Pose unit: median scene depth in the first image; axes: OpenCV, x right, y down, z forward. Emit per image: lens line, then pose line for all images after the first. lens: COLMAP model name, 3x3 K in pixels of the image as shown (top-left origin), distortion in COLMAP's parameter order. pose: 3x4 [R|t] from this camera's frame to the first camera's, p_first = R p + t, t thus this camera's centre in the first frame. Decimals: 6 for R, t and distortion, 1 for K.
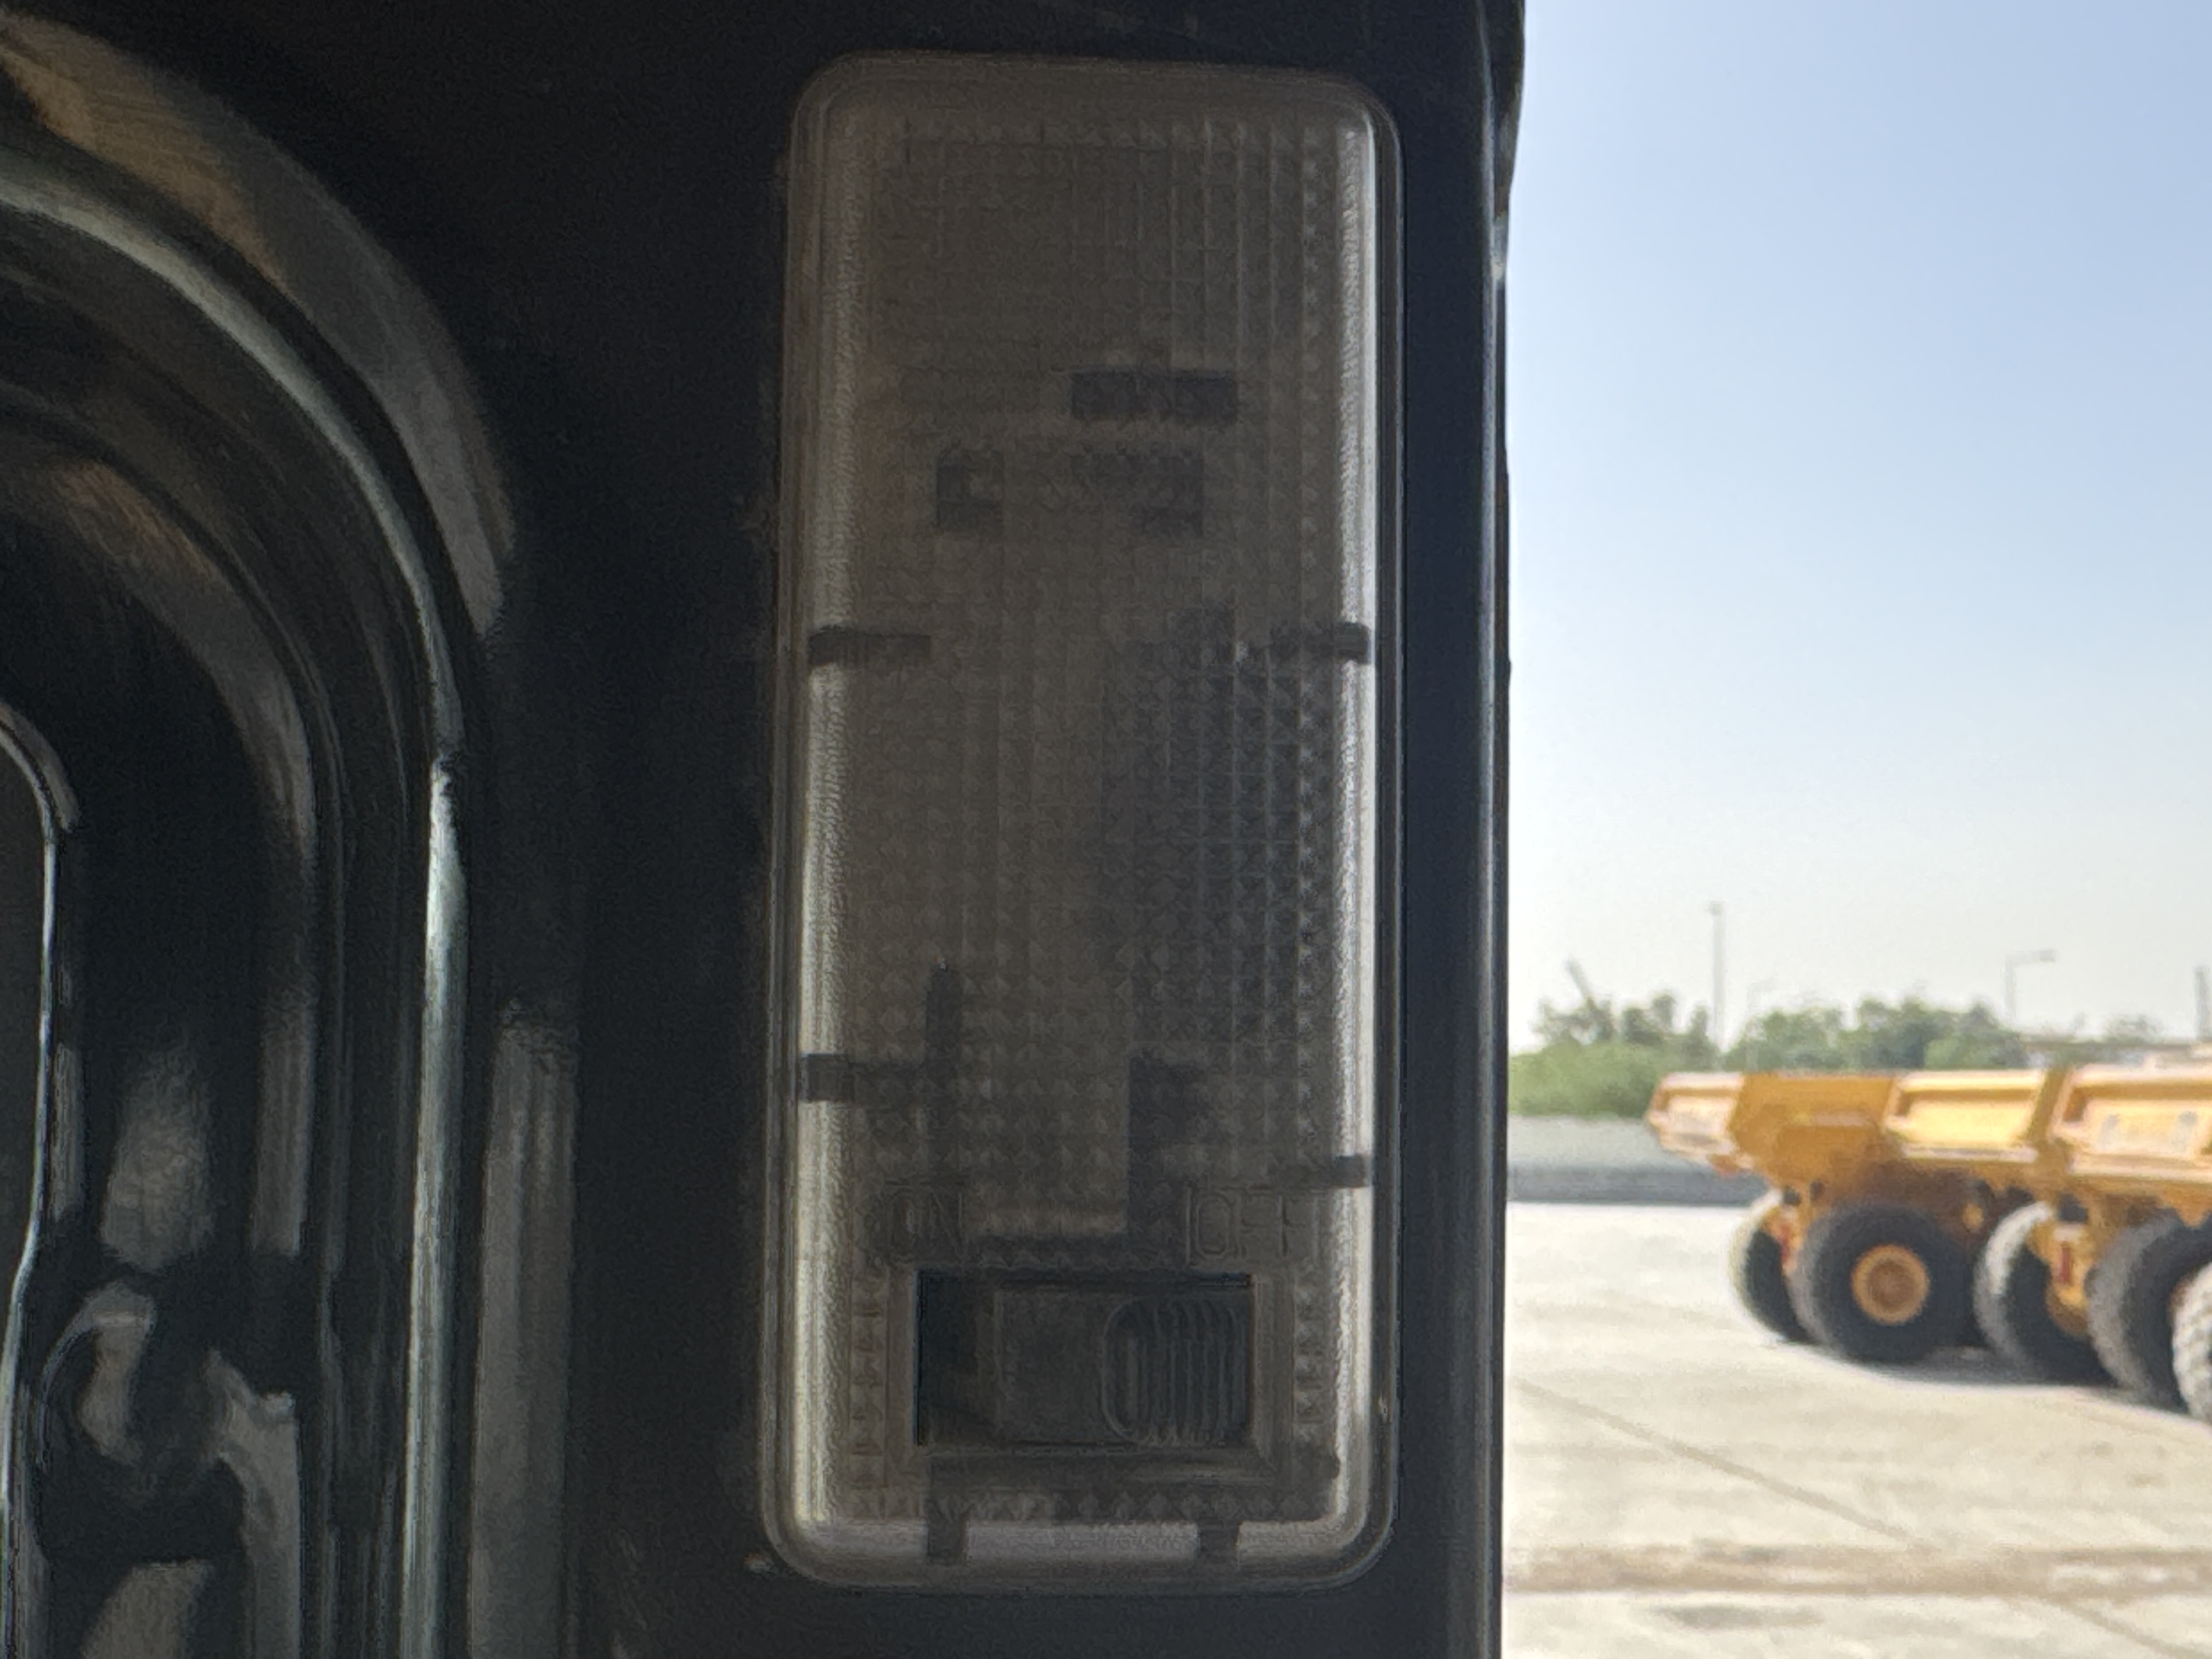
lens RADIAL K [[2640.5, 0, 1106.0], [0, 2640.5, 829.5], [0, 0, 1]] dist [-0.121093, 0.004457]
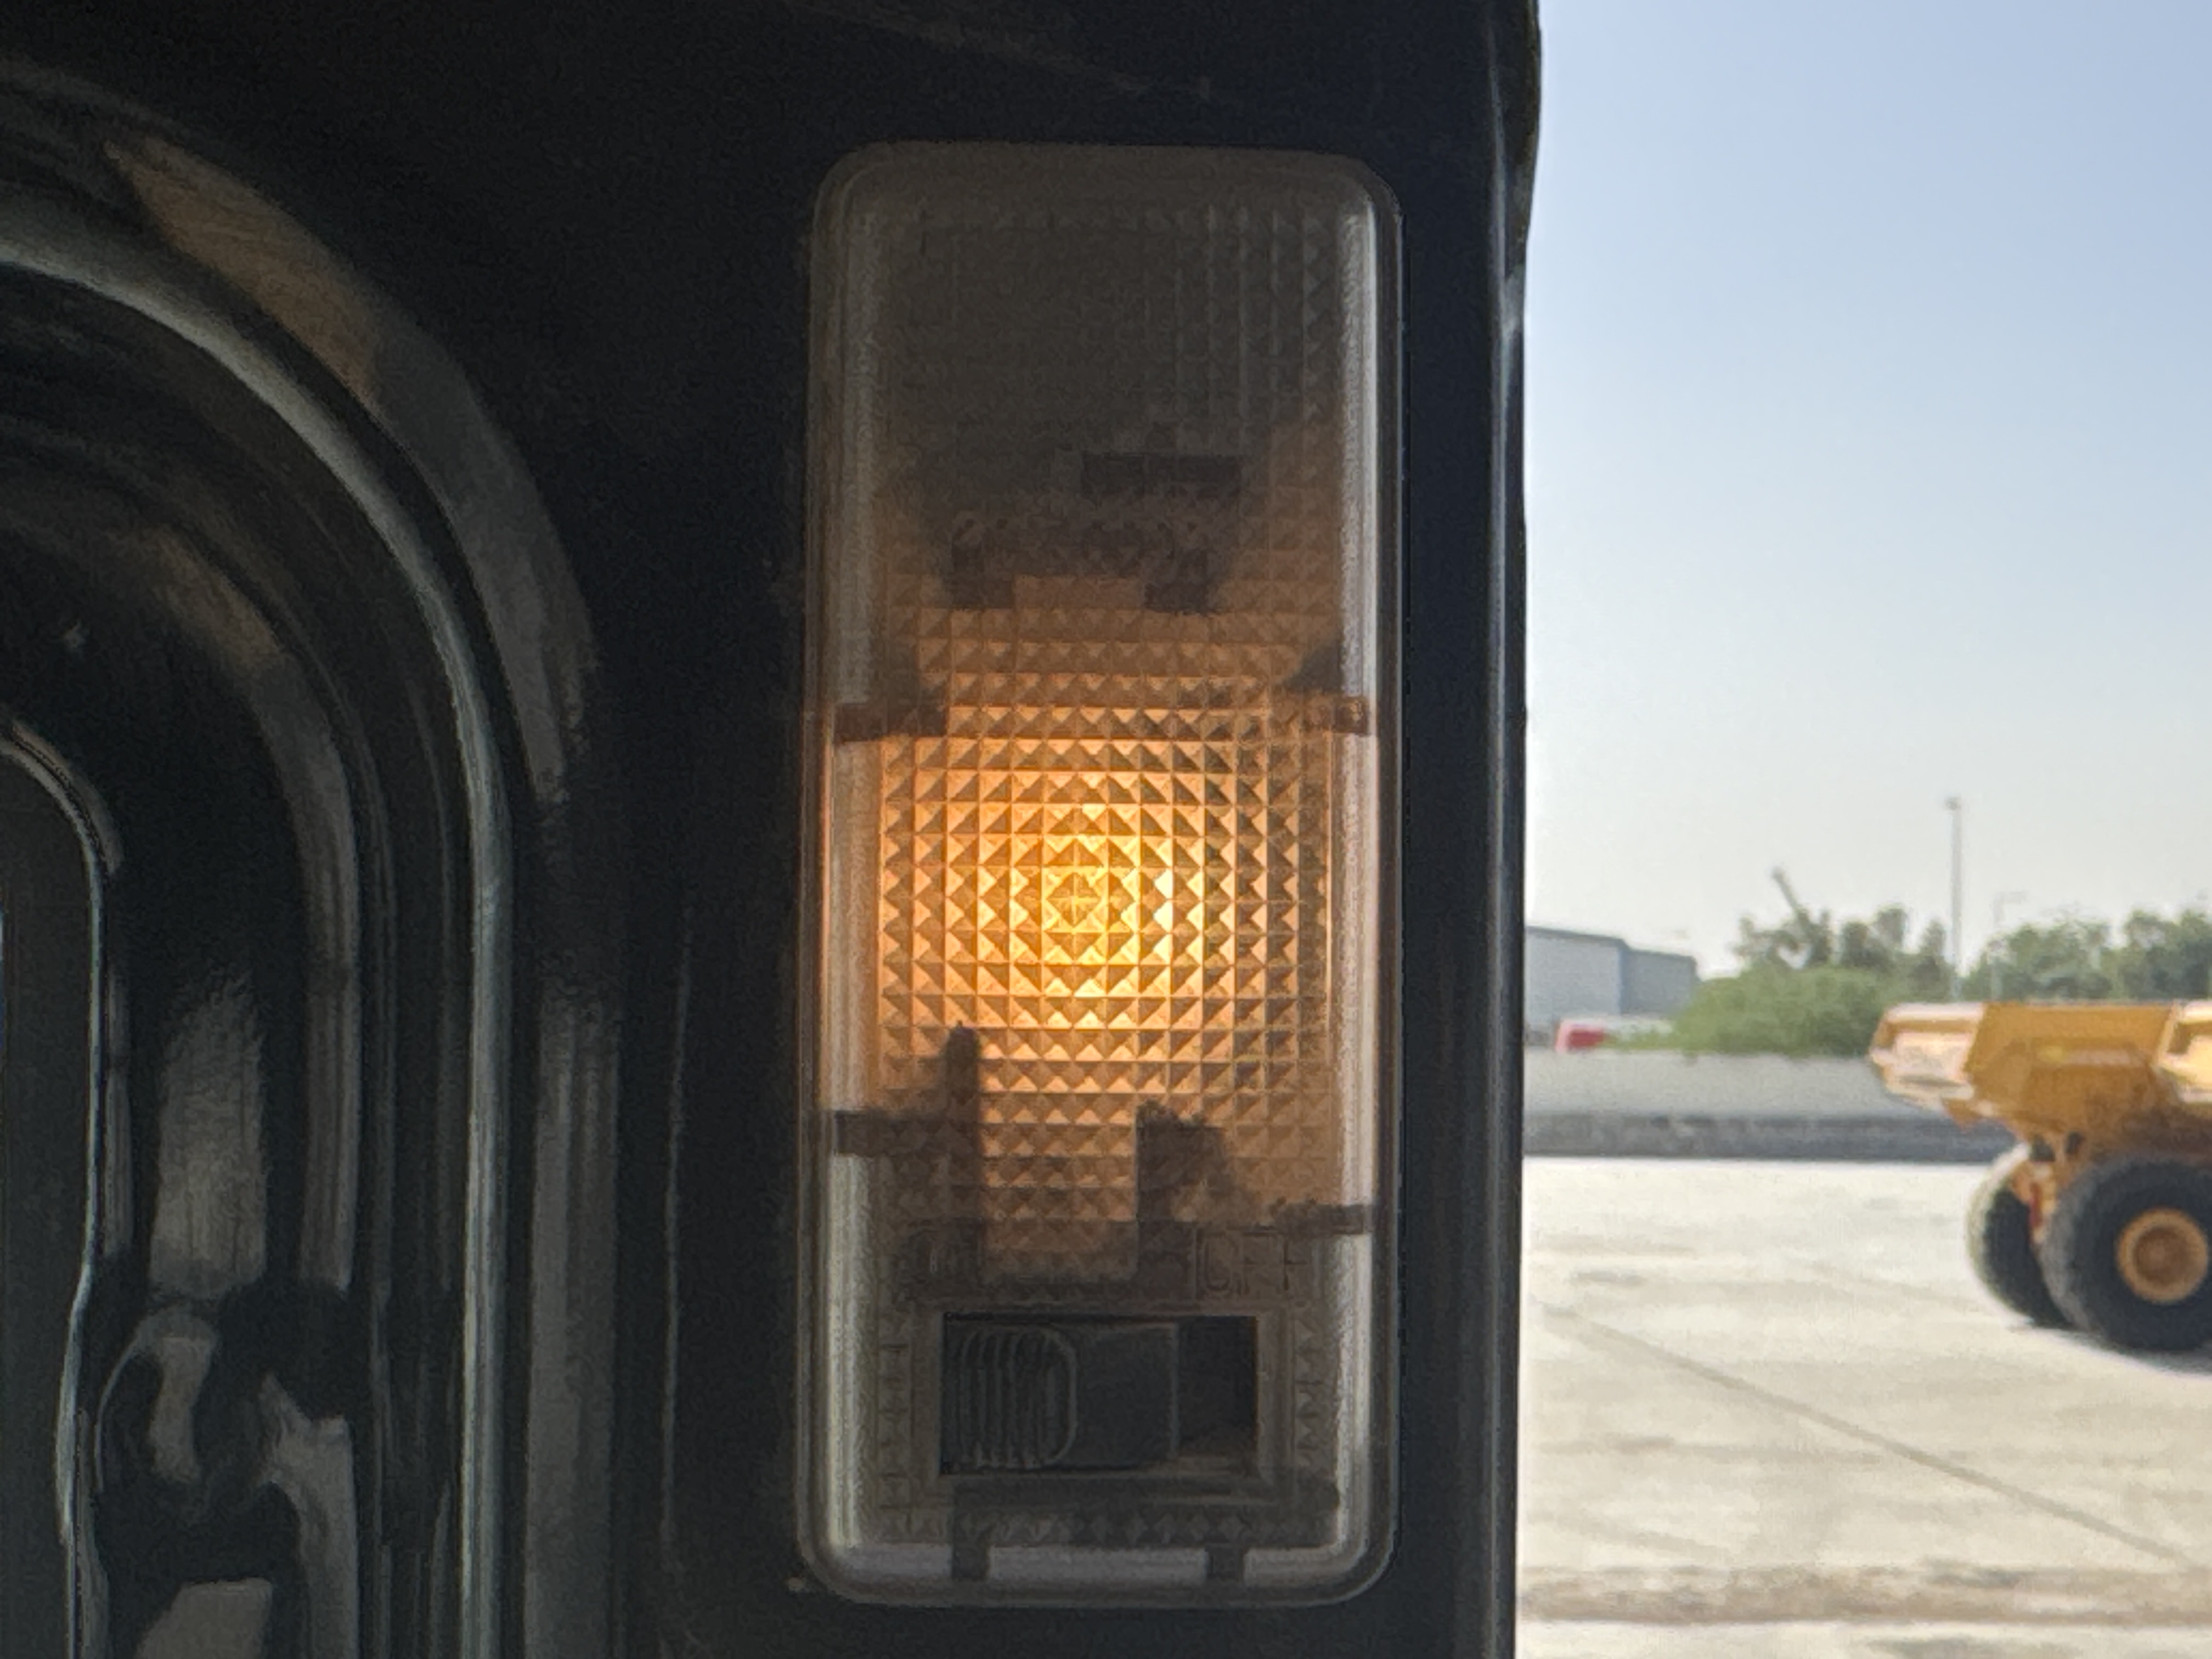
lens RADIAL K [[3417.0, 0, 1106.0], [0, 3417.0, 829.5], [0, 0, 1]] dist [-0.176907, 0.040565]
pose [[0.999120, -0.003447, -0.041807, 0.044880], [0.005687, 0.998547, 0.053594, -0.085267], [0.041561, -0.053784, 0.997687, -0.304538]]
